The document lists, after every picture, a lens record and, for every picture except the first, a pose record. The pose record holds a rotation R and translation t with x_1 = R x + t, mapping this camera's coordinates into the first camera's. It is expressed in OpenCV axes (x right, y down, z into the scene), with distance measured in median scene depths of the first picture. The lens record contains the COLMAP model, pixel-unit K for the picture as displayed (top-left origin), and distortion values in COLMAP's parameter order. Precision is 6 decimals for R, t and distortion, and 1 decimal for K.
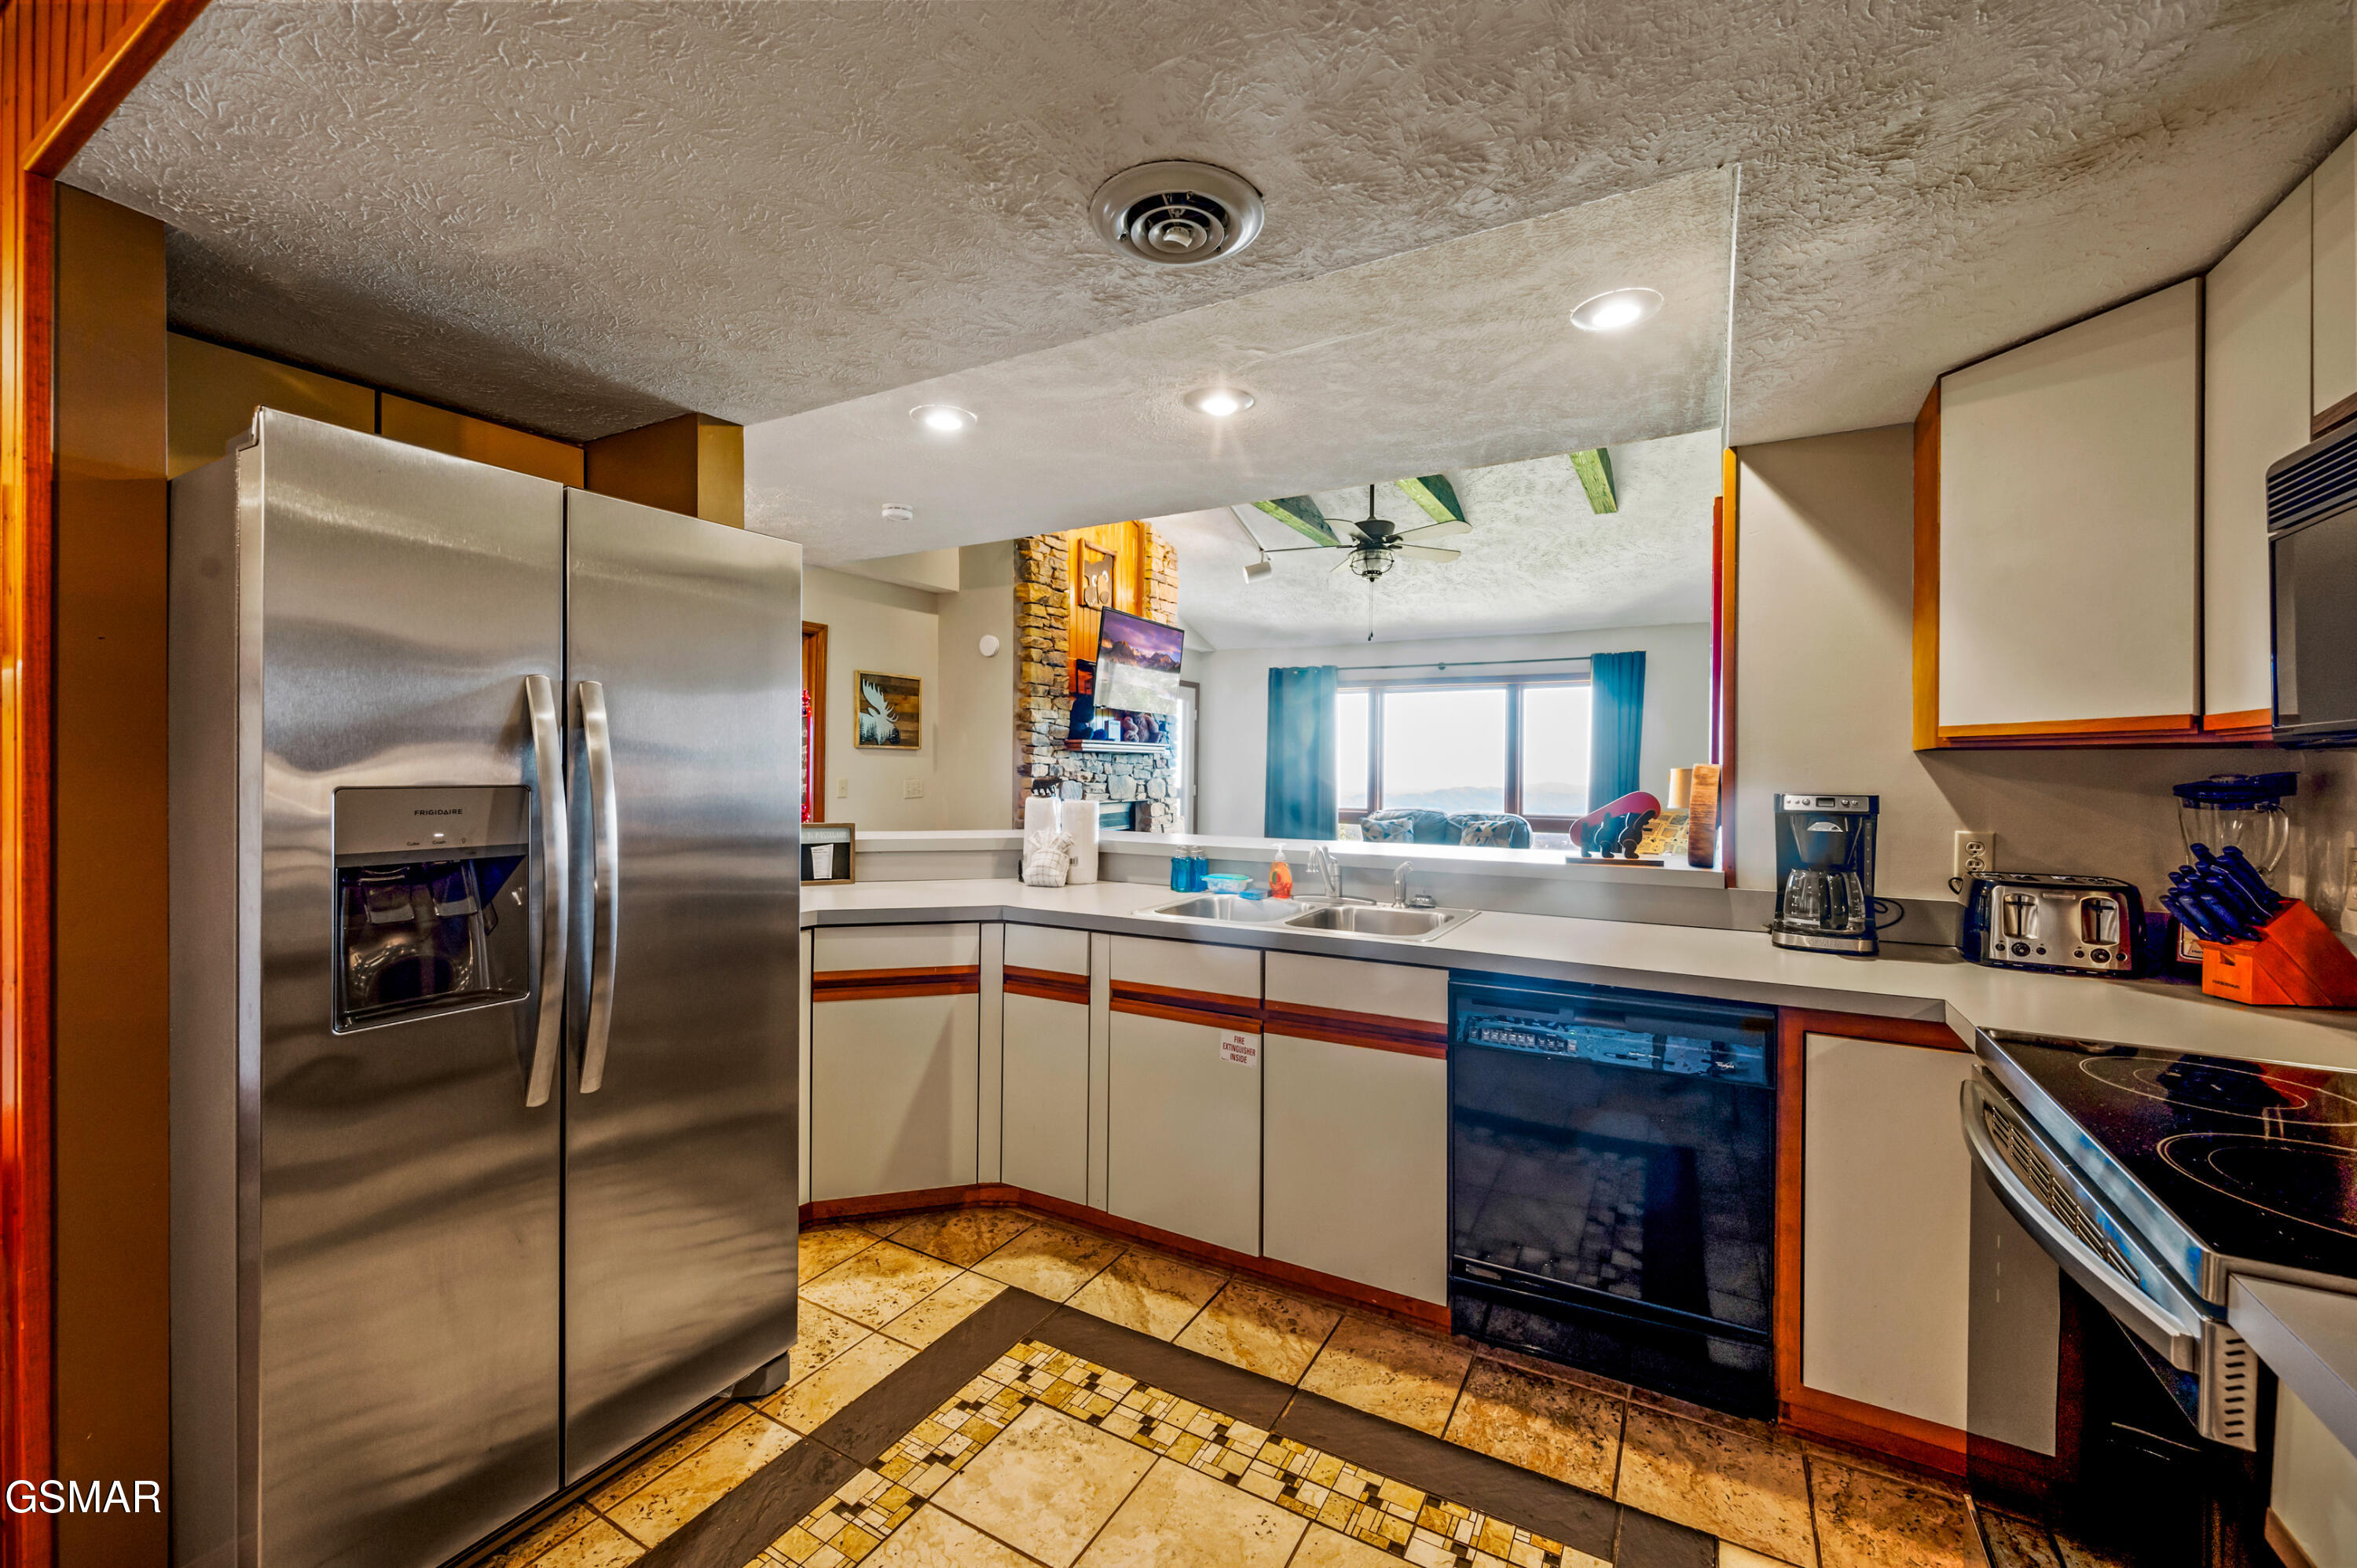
lens RADIAL K [[932.8, 0, 1207.0], [0, 932.8, 766.0], [0, 0, 1]] dist [-0.004385, 0.000775]
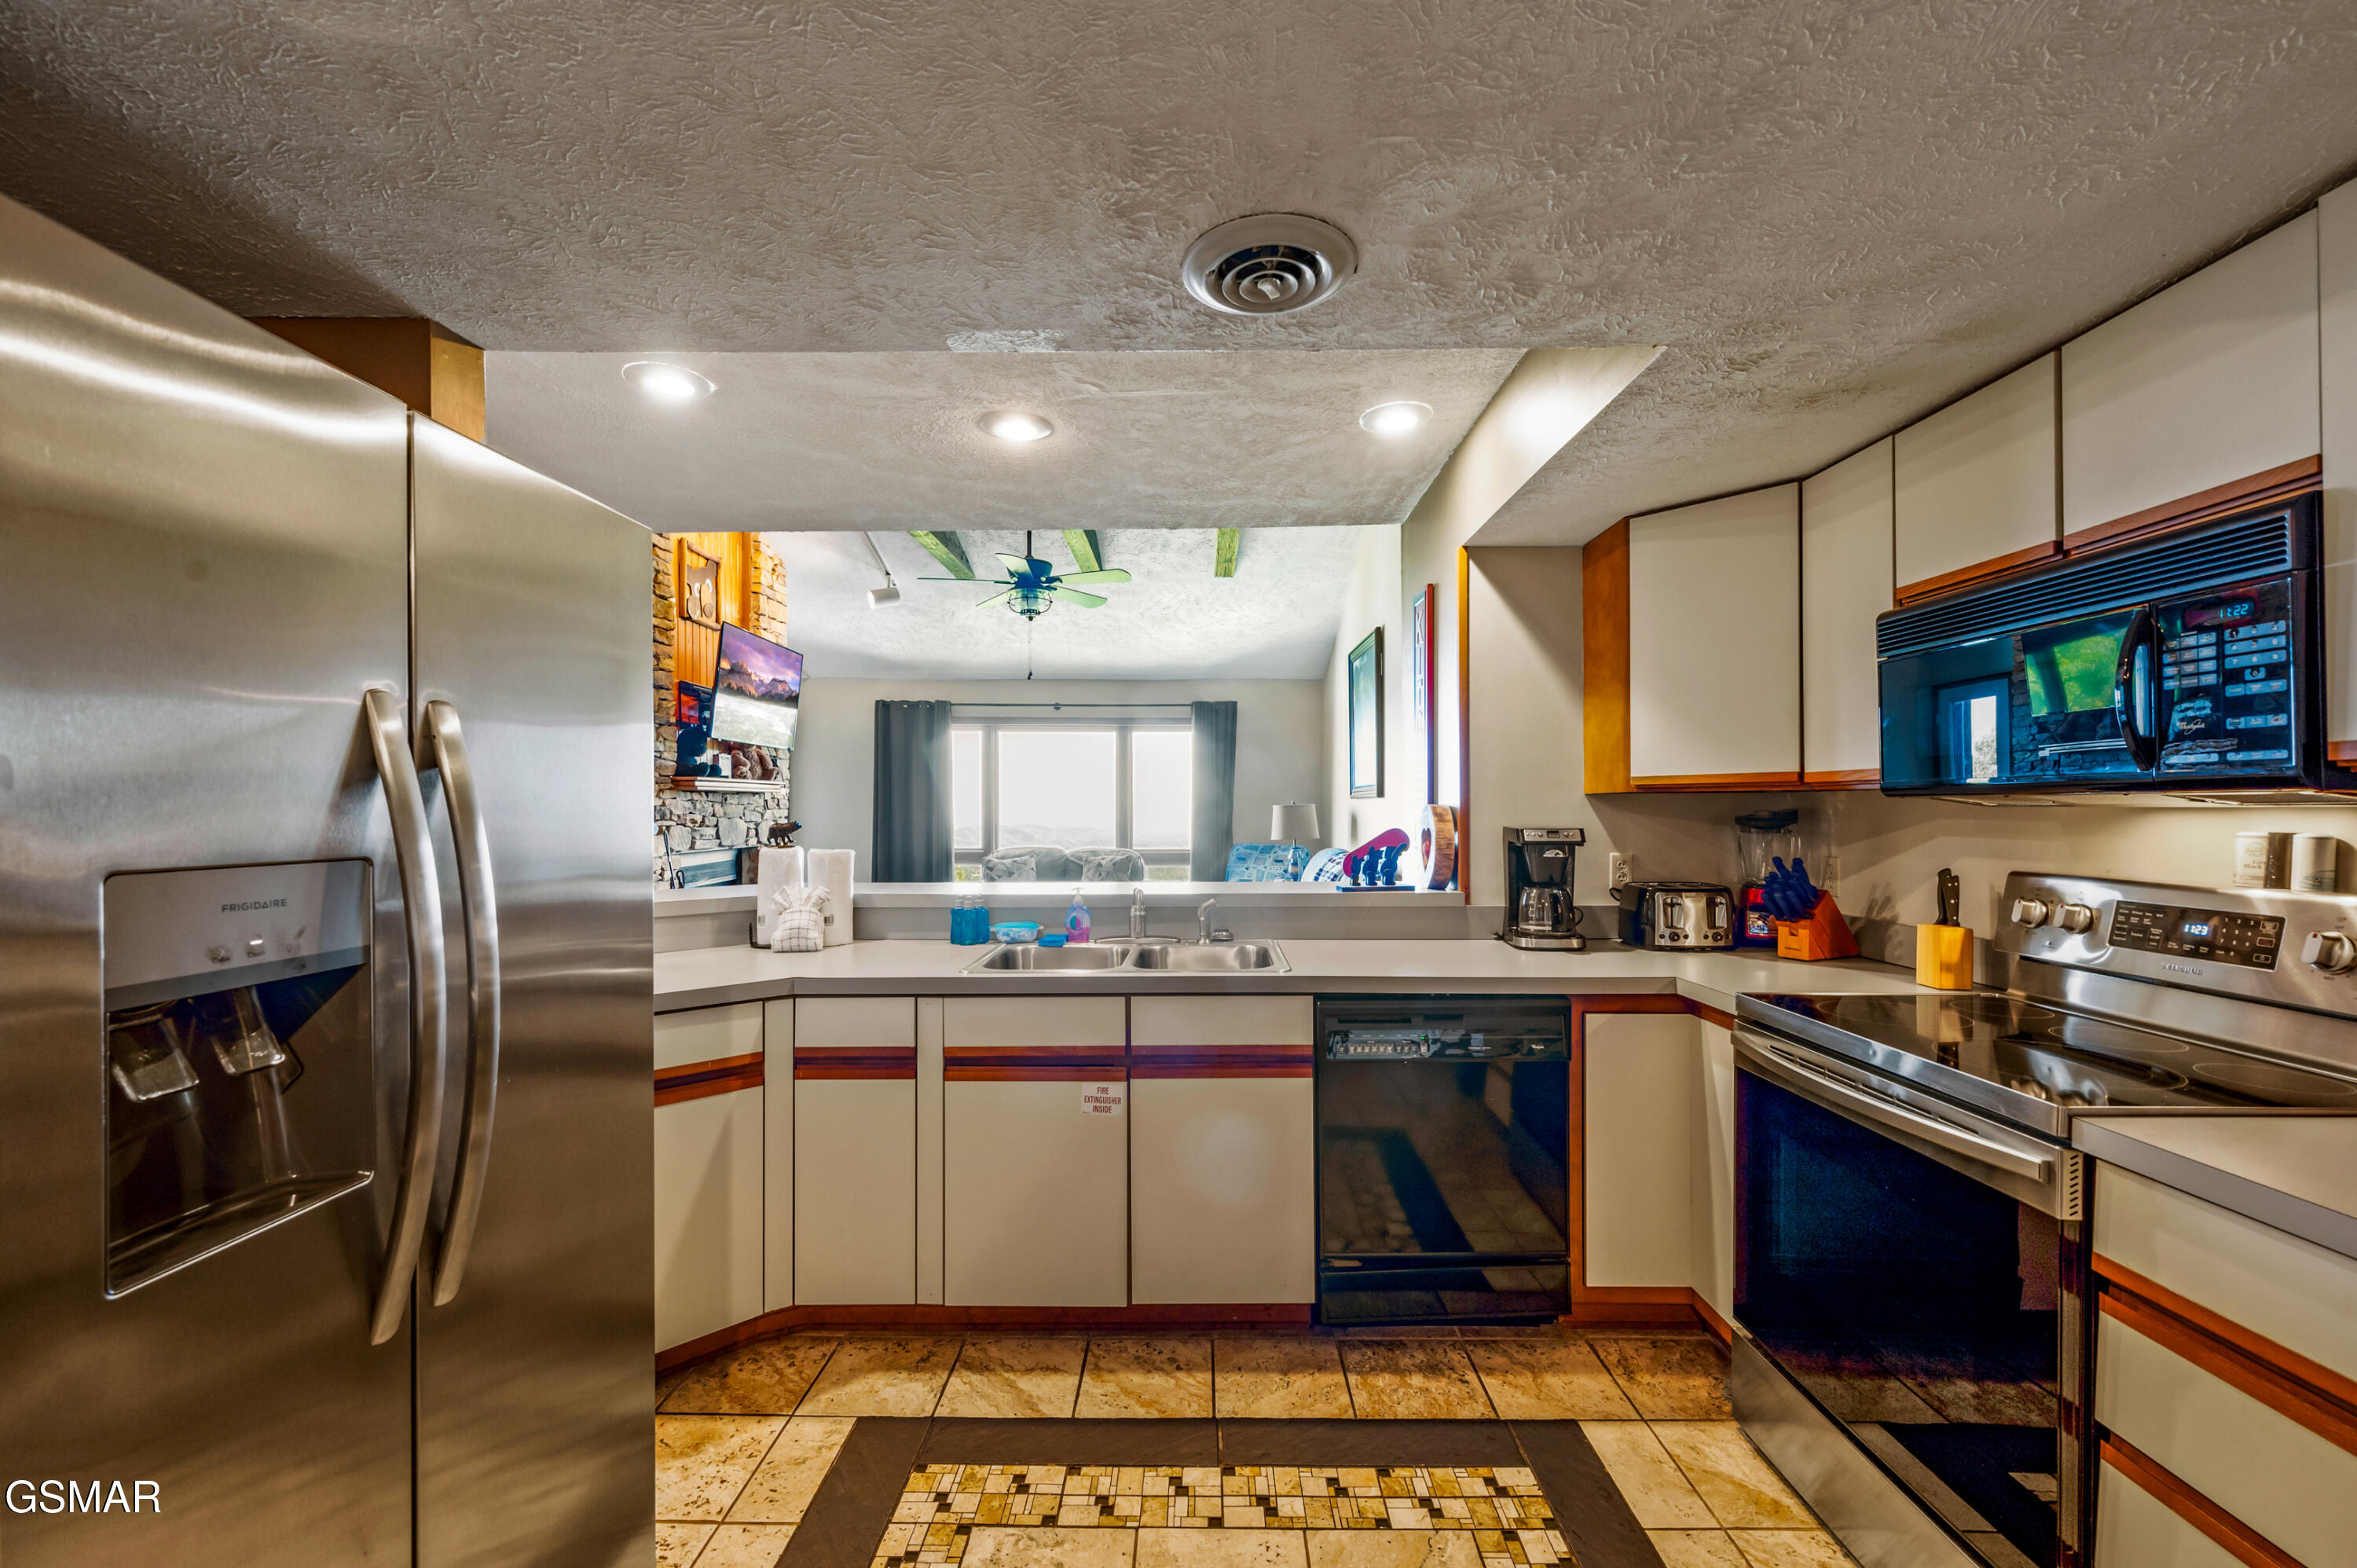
lens RADIAL K [[932.8, 0, 1195.5], [0, 932.8, 802.9], [0, 0, 1]] dist [-0.004385, 0.000775]
pose [[0.877105, -0.006521, 0.480255, -0.392944], [0.006049, 0.999979, 0.002531, -0.011124], [-0.480261, 0.000685, 0.877125, 0.107572]]
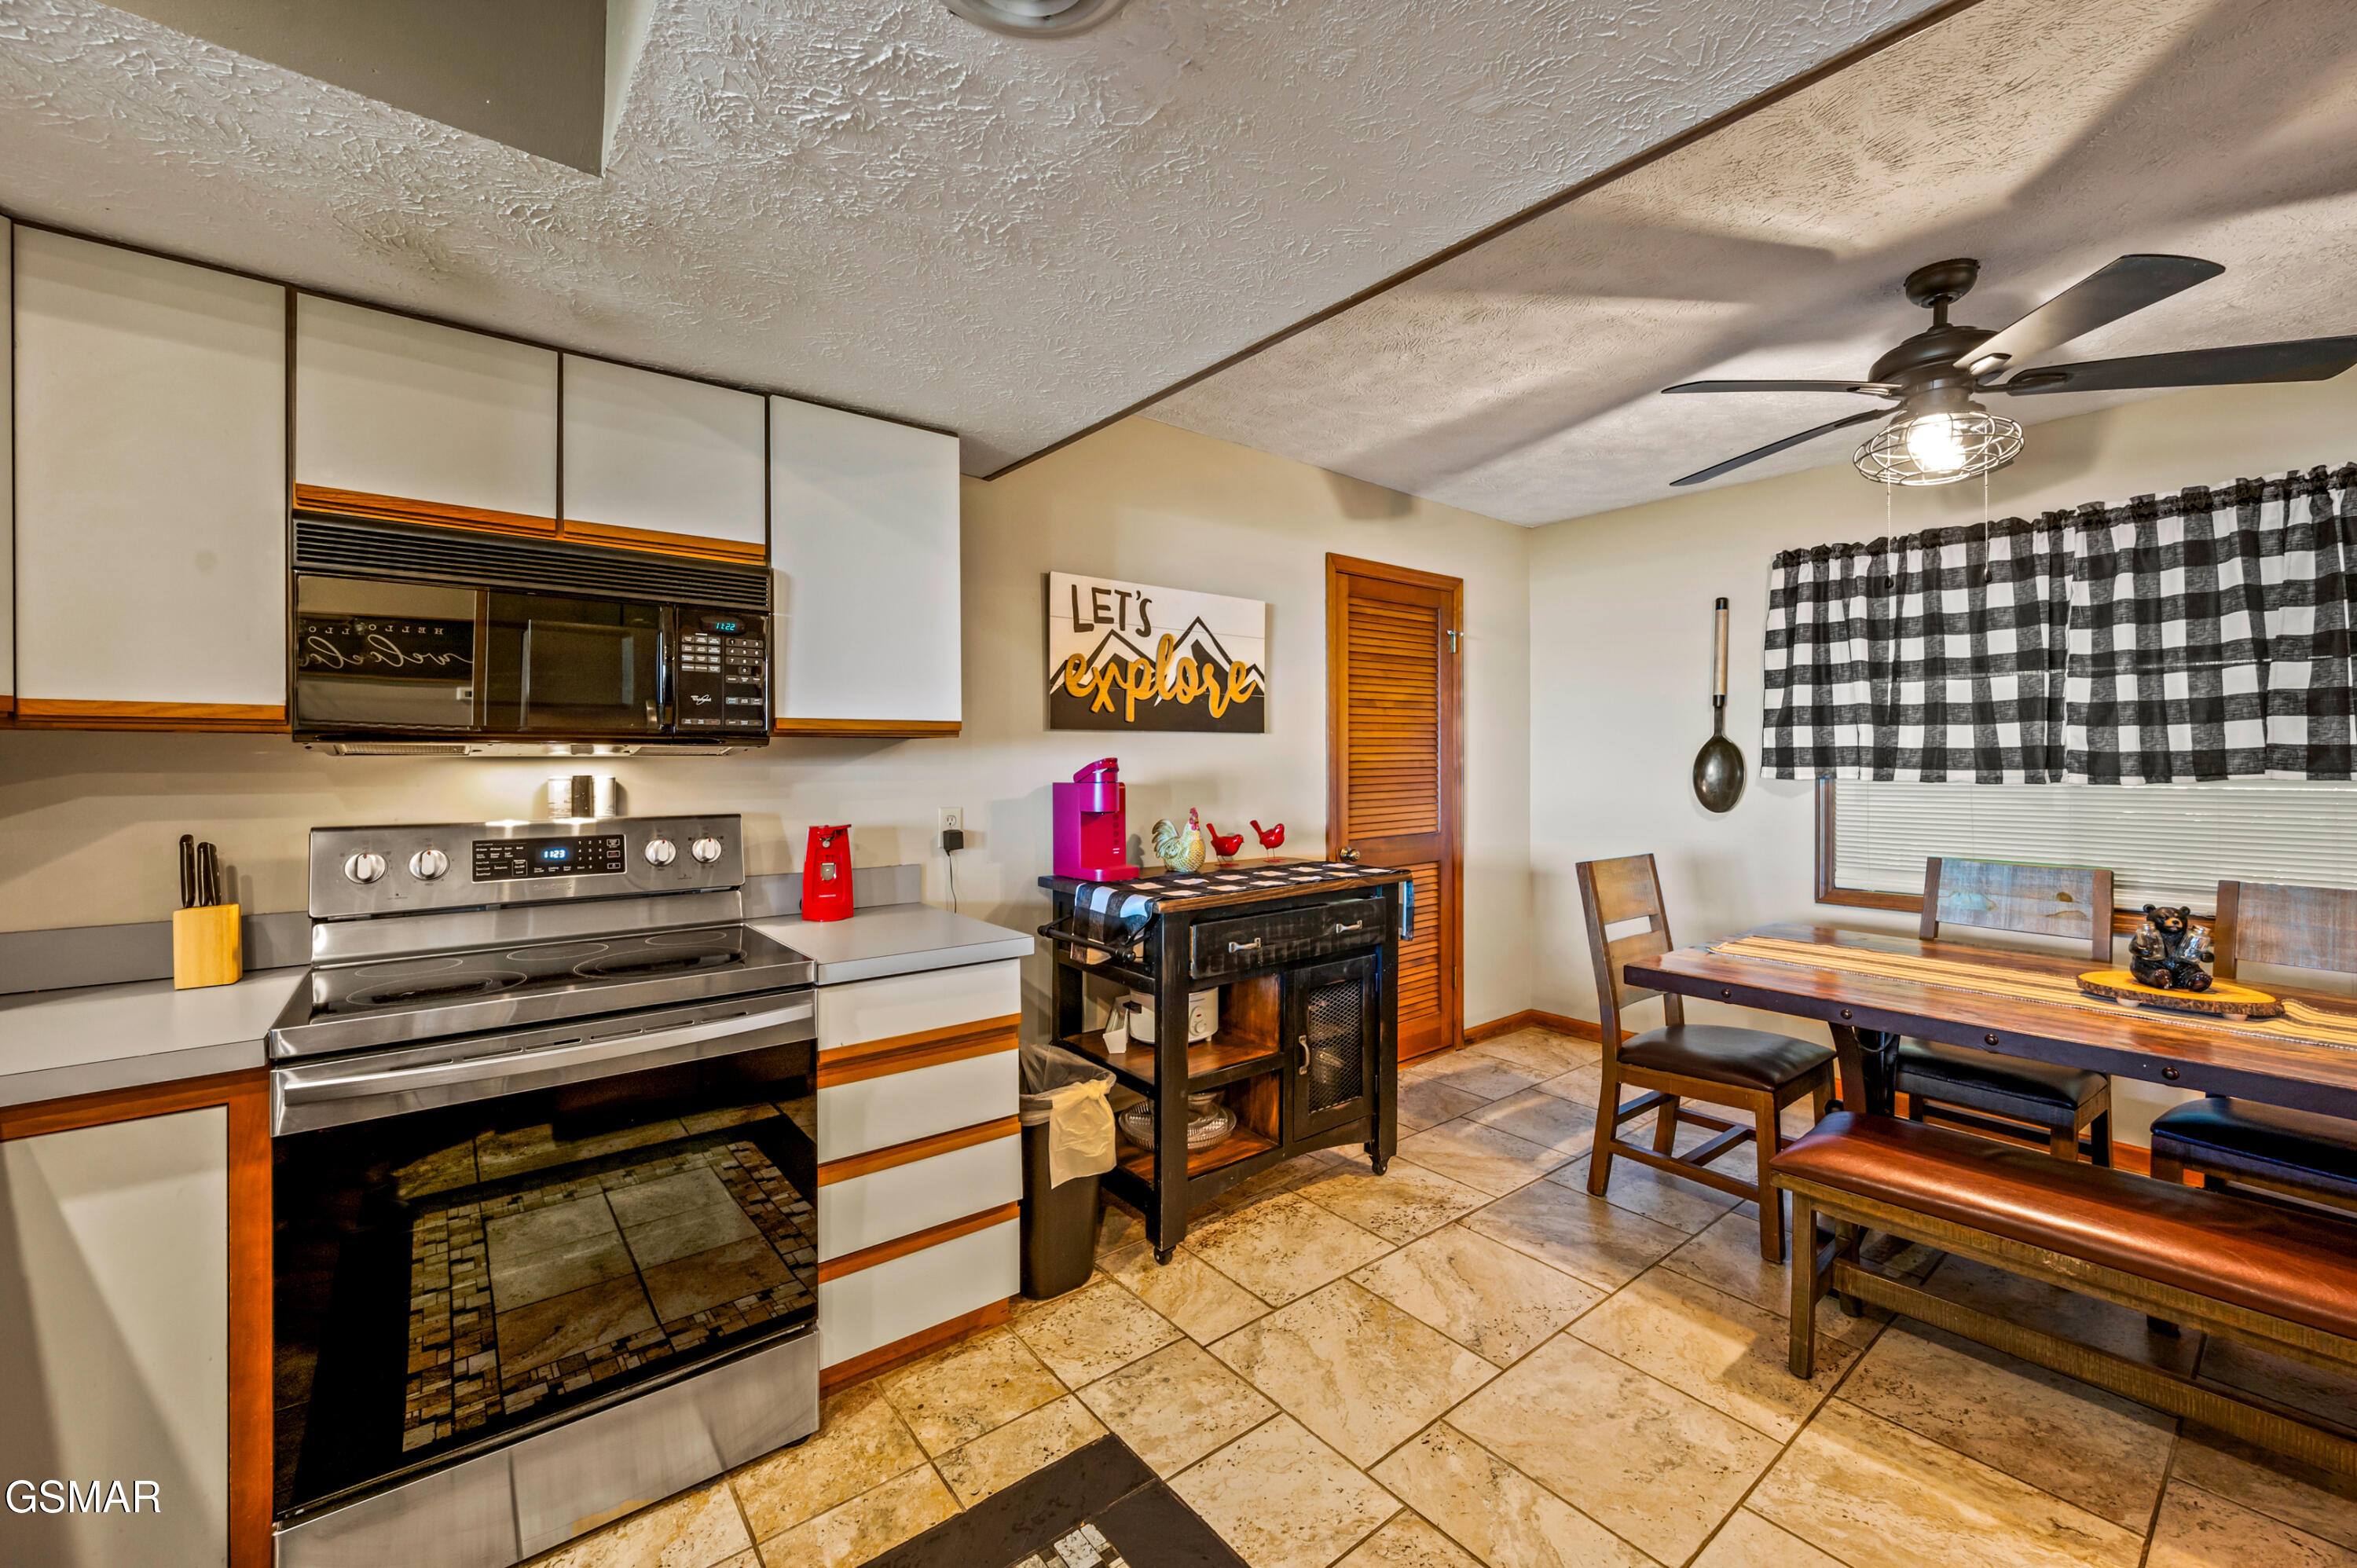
lens RADIAL K [[932.8, 0, 1182.8], [0, 932.8, 765.1], [0, 0, 1]] dist [-0.004385, 0.000775]
pose [[-0.924712, -0.005219, 0.380631, -0.267009], [-0.003859, 0.999983, 0.004337, 0.001833], [-0.380647, 0.002542, -0.924717, 1.052491]]
